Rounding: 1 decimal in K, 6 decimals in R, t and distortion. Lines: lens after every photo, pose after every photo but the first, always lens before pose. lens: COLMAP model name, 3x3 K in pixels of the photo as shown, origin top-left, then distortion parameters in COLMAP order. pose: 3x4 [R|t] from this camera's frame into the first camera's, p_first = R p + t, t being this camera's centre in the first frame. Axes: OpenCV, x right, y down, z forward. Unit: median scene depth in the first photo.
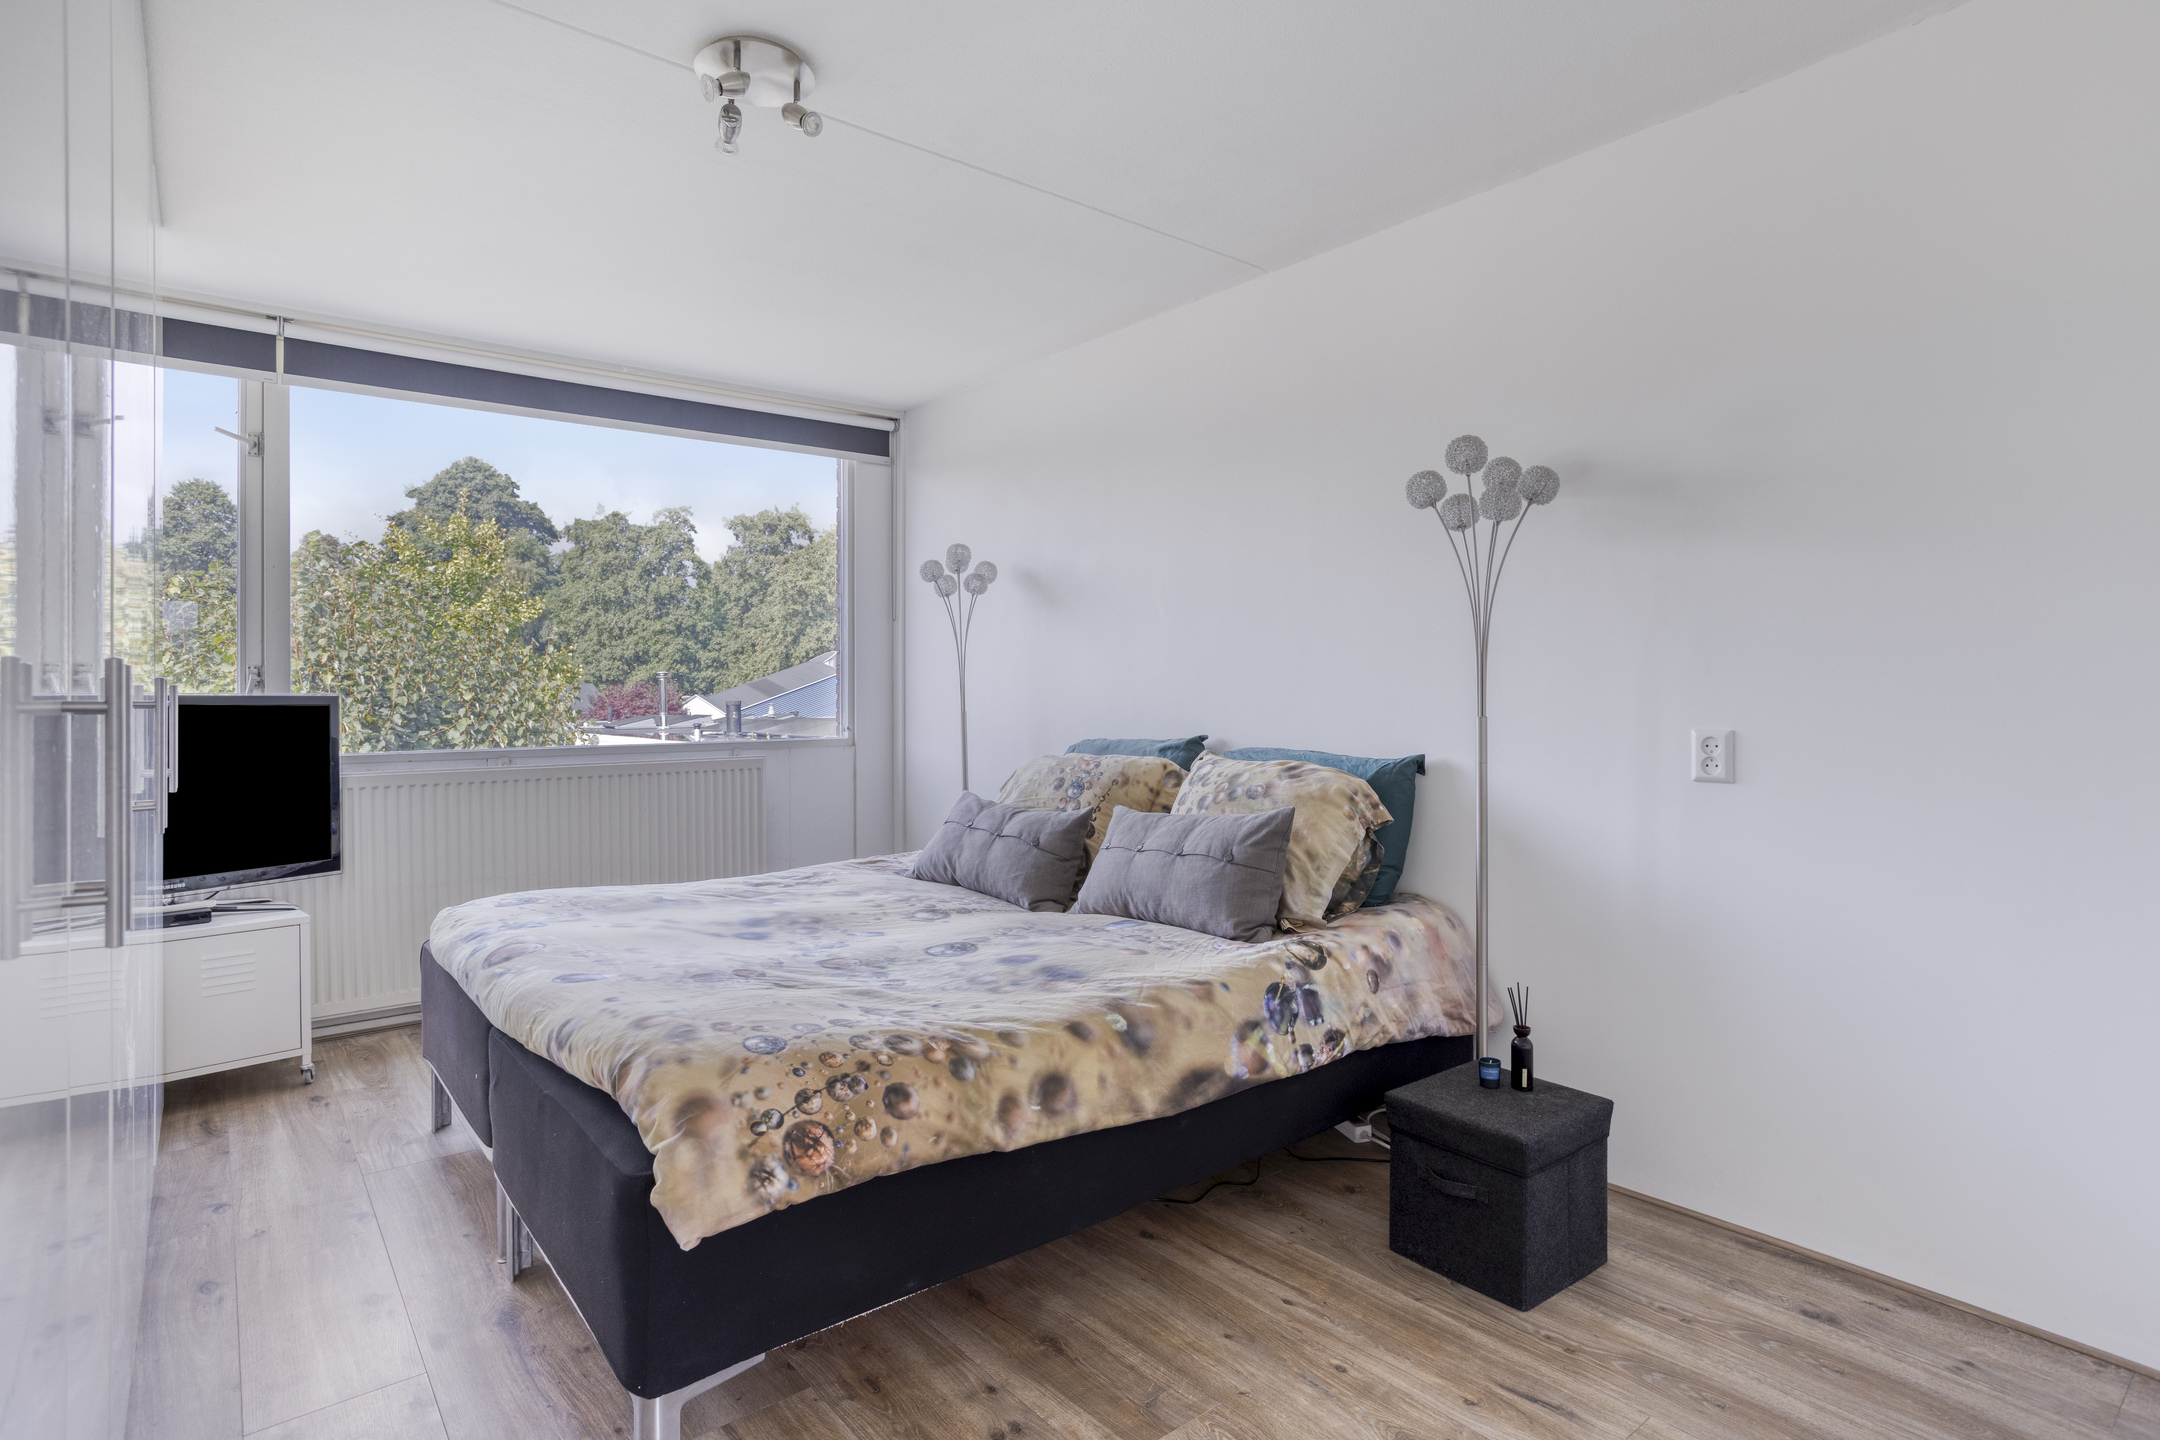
lens RADIAL K [[1120.1, 0, 1082.1], [0, 1120.1, 699.7], [0, 0, 1]] dist [-0.011078, 0.002211]
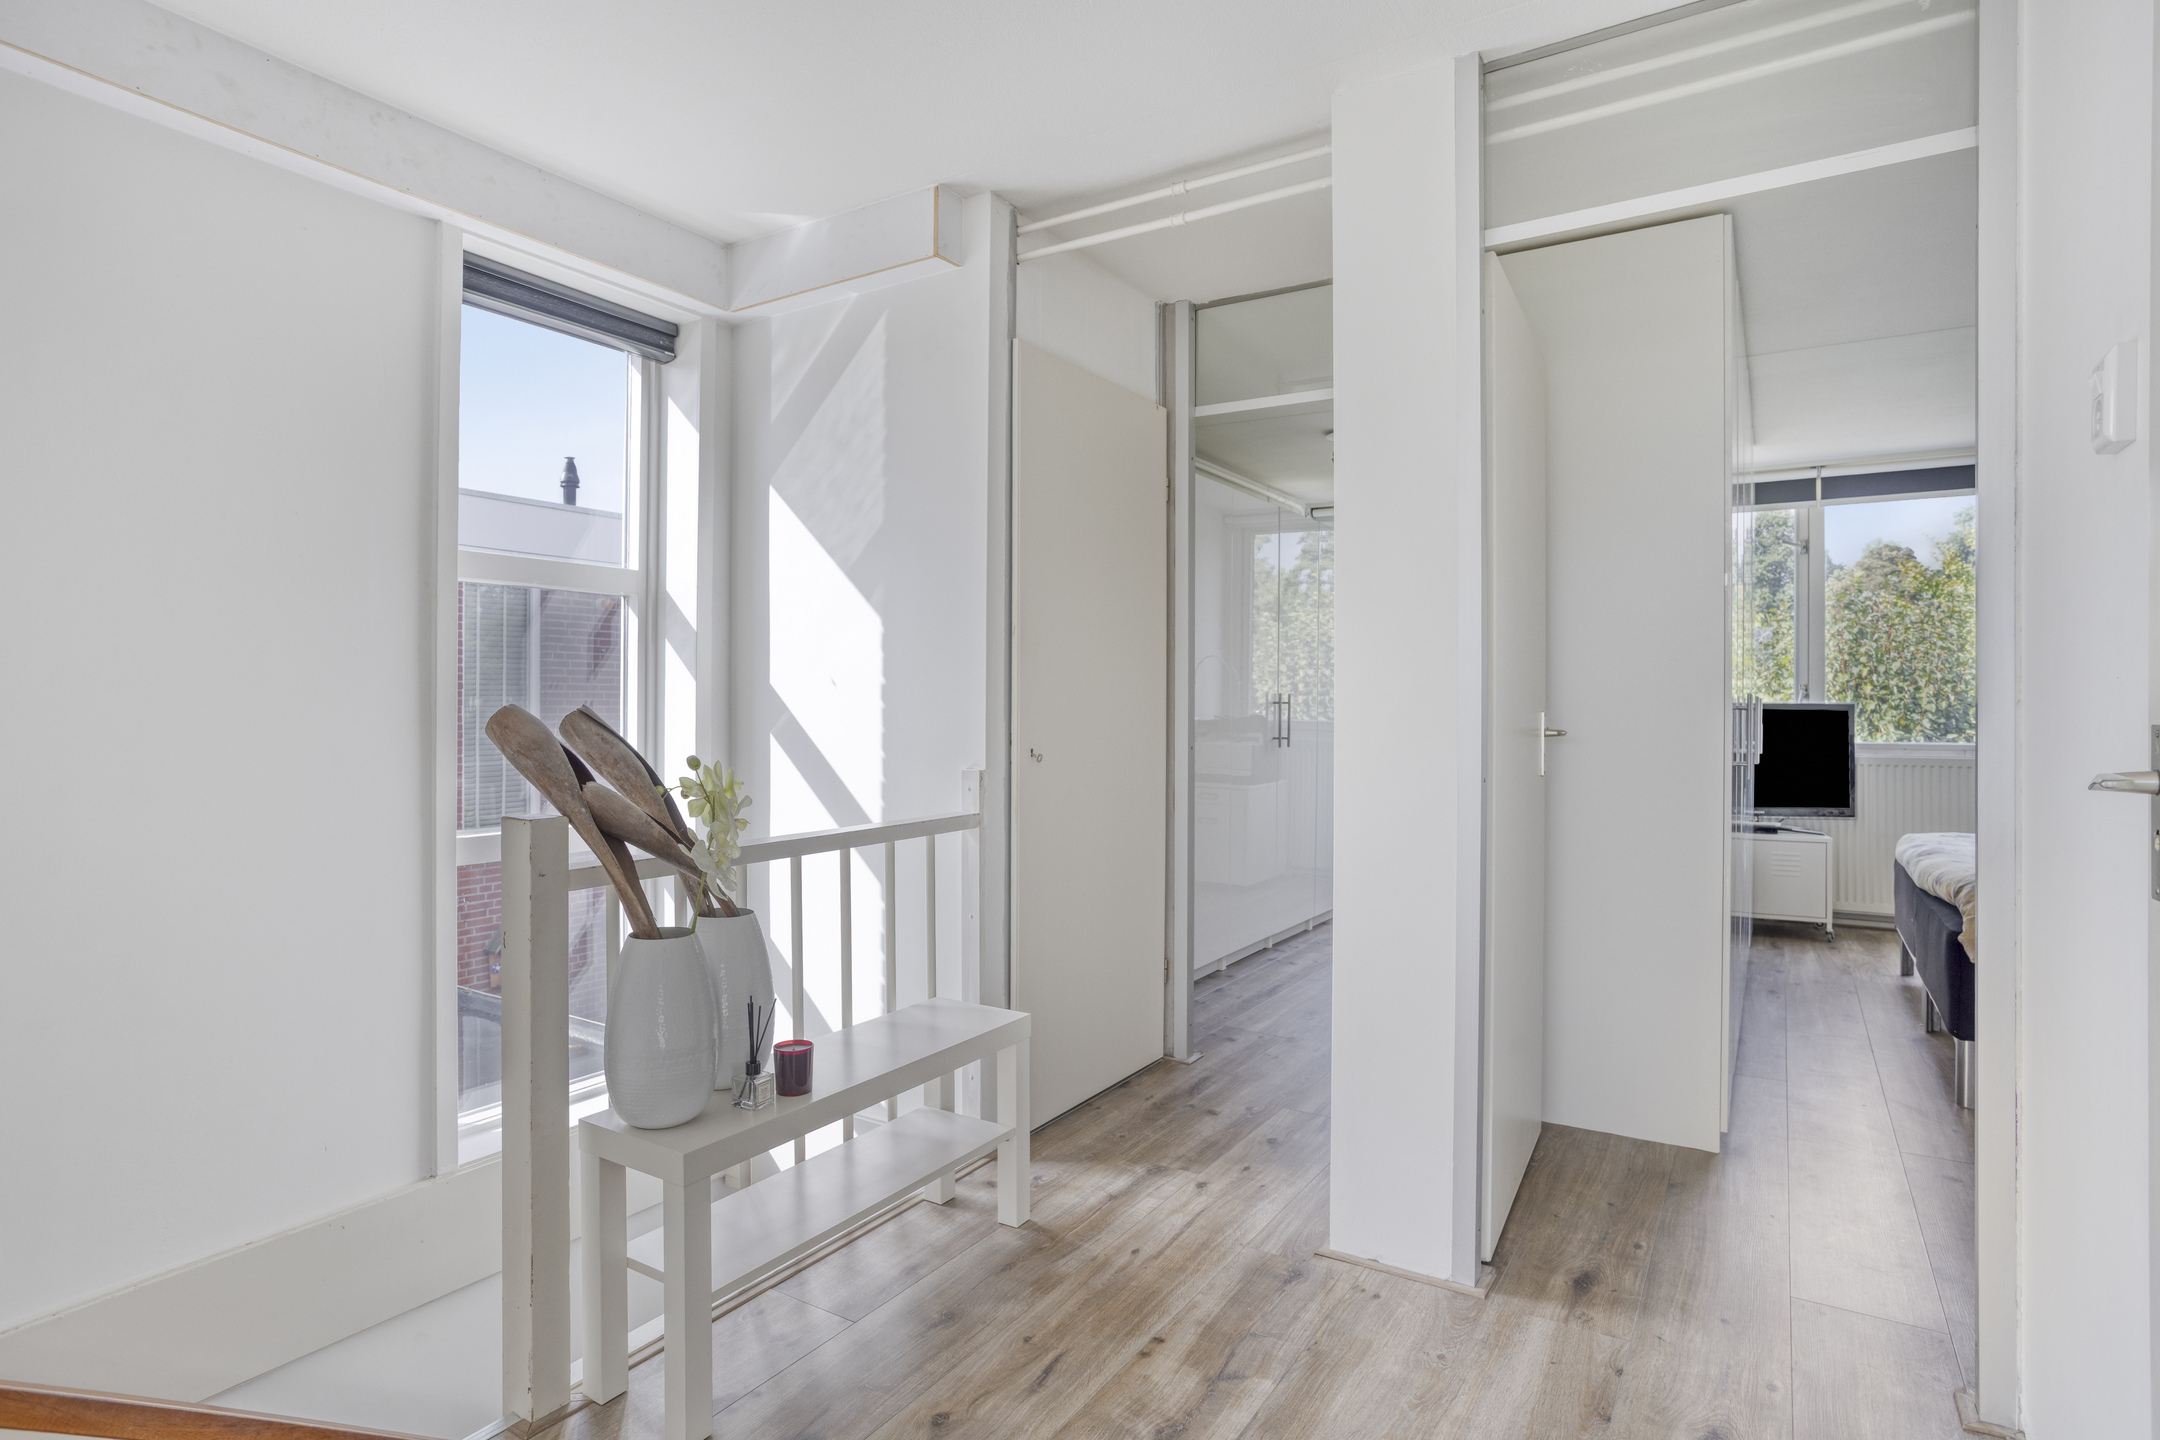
lens RADIAL K [[1147.1, 0, 1090.3], [0, 1147.1, 700.1], [0, 0, 1]] dist [-0.049180, 0.022429]
pose [[0.349093, 0.001756, -0.937086, 0.185766], [-0.006588, 0.999978, -0.000580, -0.000474], [0.937065, 0.006376, 0.349097, -0.234059]]
